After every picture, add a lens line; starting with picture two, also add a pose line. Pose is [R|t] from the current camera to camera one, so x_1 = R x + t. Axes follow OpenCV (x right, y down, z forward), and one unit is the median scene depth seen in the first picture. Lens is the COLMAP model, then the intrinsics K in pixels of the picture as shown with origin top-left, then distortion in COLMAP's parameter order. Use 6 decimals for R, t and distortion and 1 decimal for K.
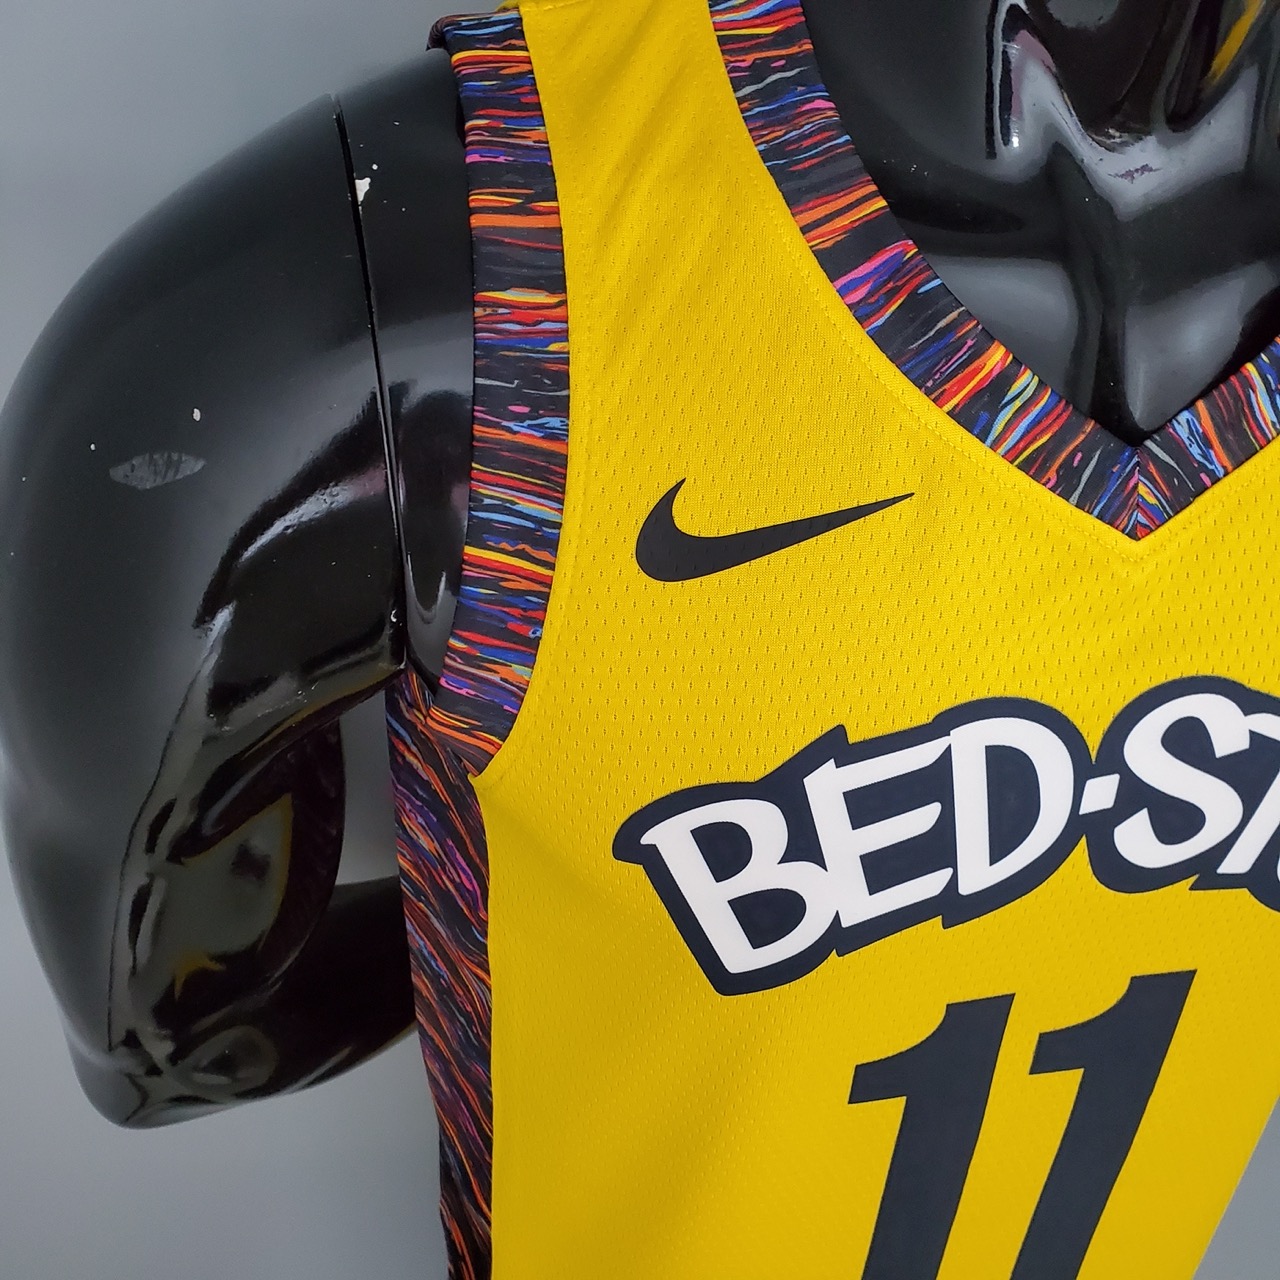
lens RADIAL K [[1376.8, 0, 640.8], [0, 1376.8, 622.4], [0, 0, 1]] dist [0.188898, -0.676769]
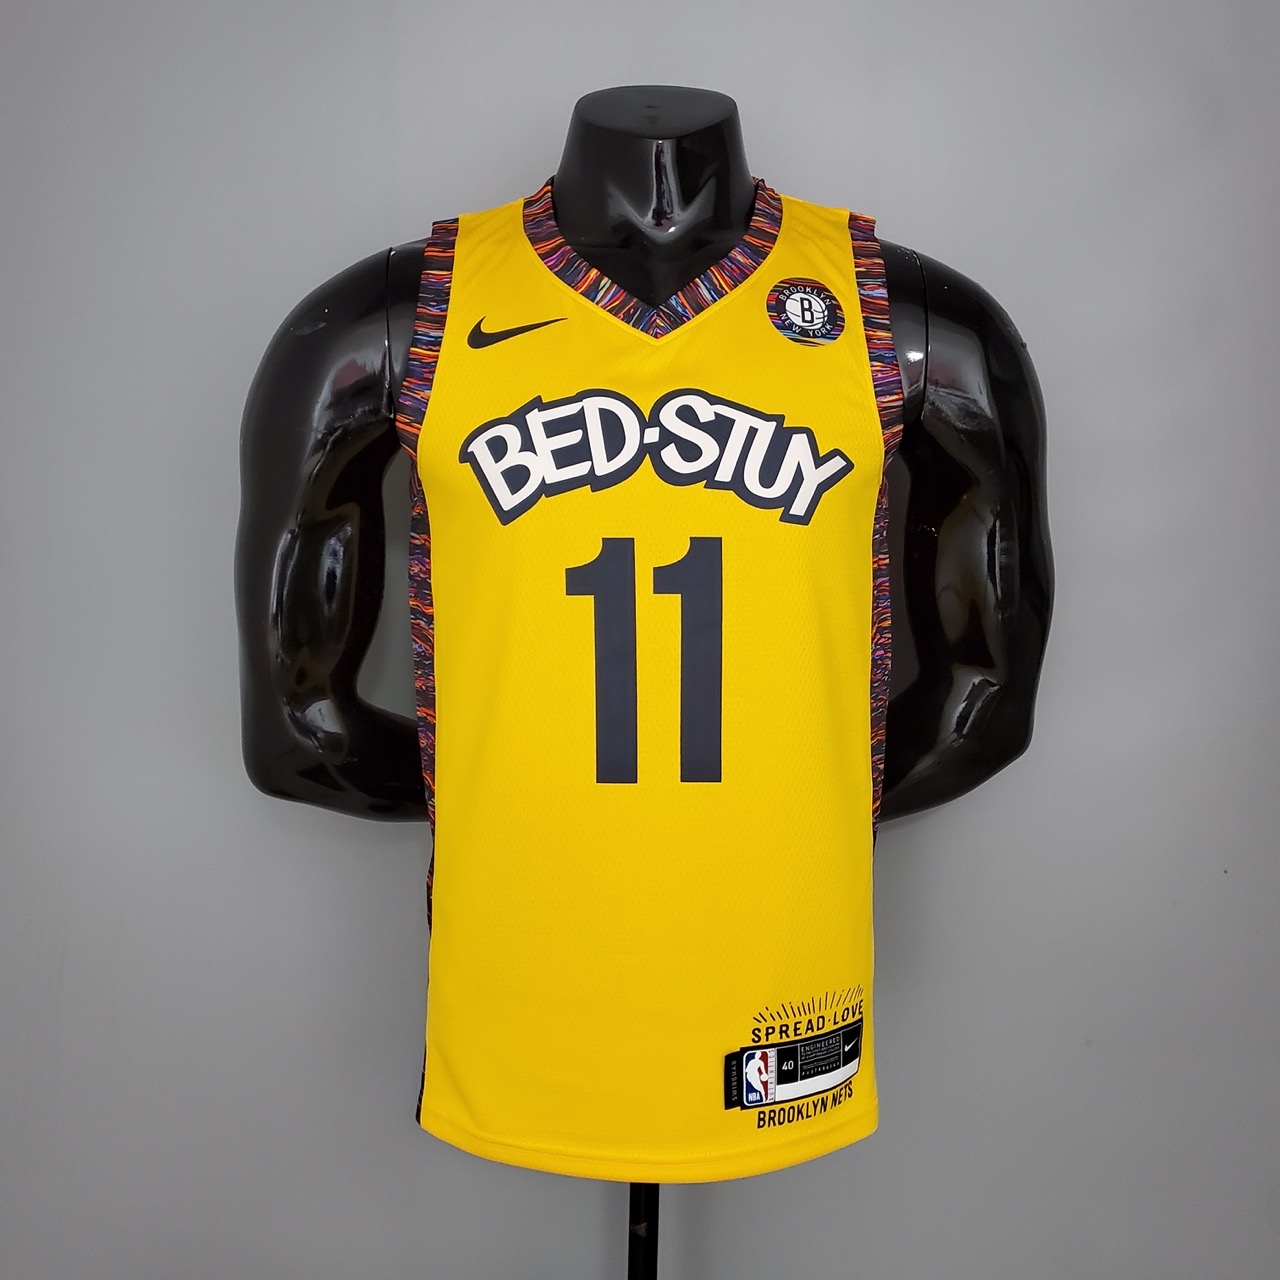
lens RADIAL K [[1376.8, 0, 640.8], [0, 1376.8, 622.4], [0, 0, 1]] dist [0.188898, -0.676769]
pose [[0.982502, -0.045626, -0.180575, 0.774693], [-0.045223, 0.882076, -0.468932, 1.650983], [0.180676, 0.468893, 0.864578, -1.028874]]
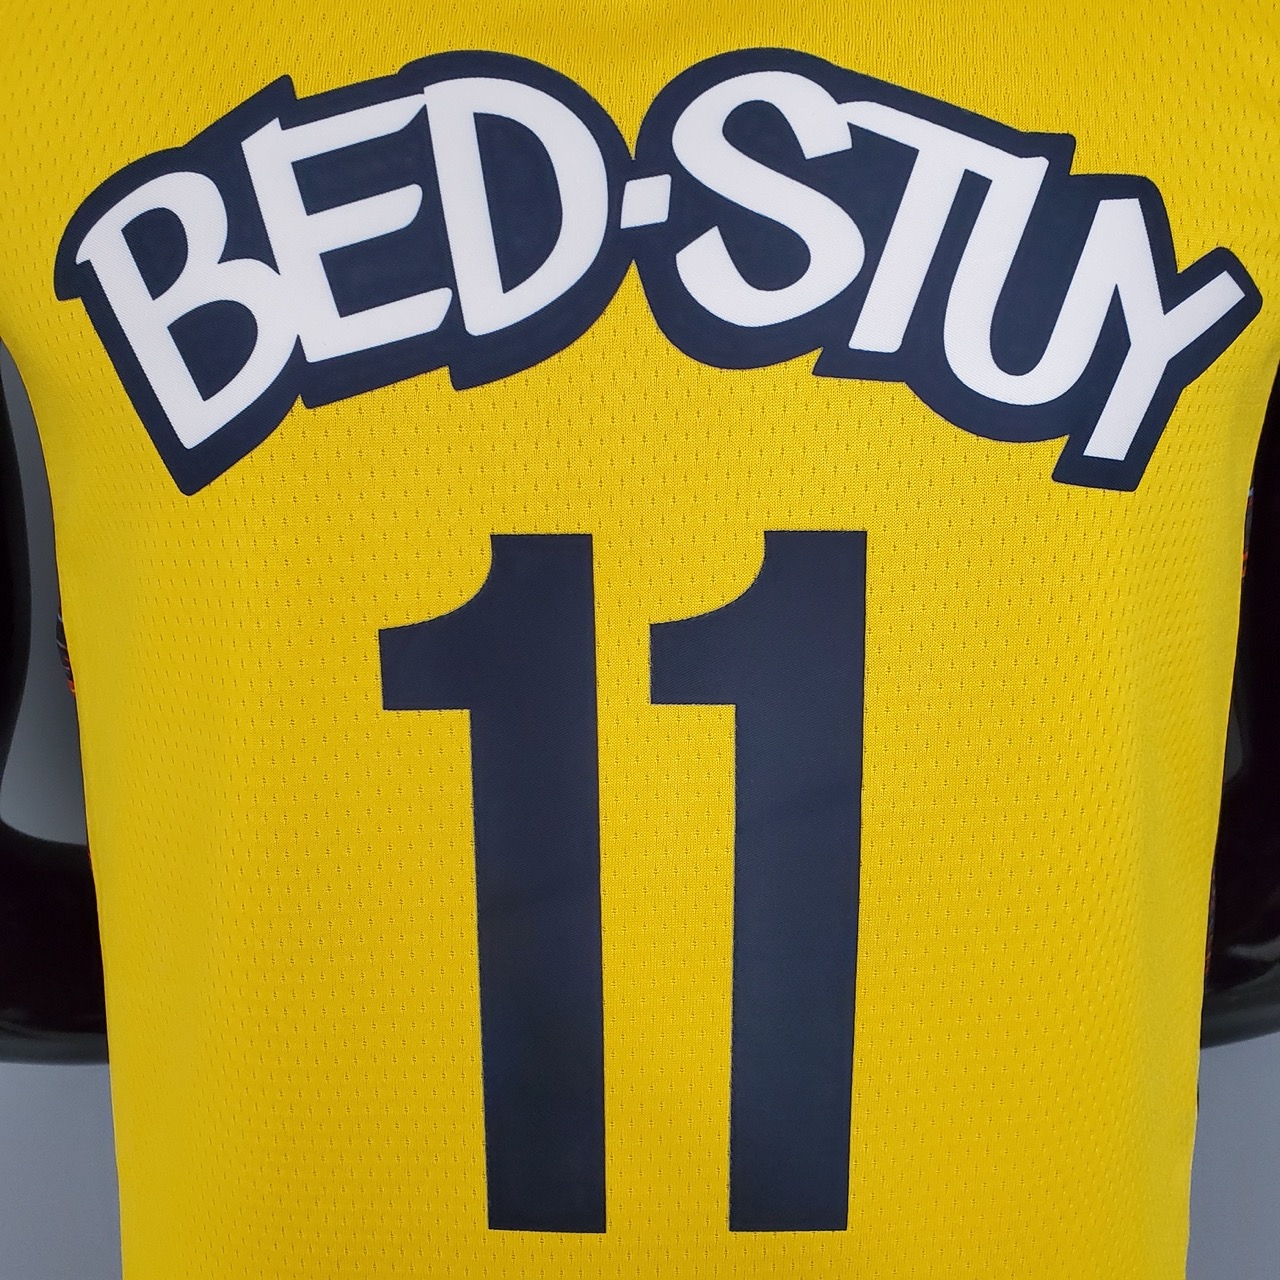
lens RADIAL K [[1357.1, 0, 619.5], [0, 1357.1, 640.1], [0, 0, 1]] dist [-0.006379, -0.028412]
pose [[0.976558, -0.021340, -0.214195, 0.491952], [-0.057699, 0.932707, -0.355988, 0.647446], [0.207378, 0.360002, 0.909611, 0.417832]]
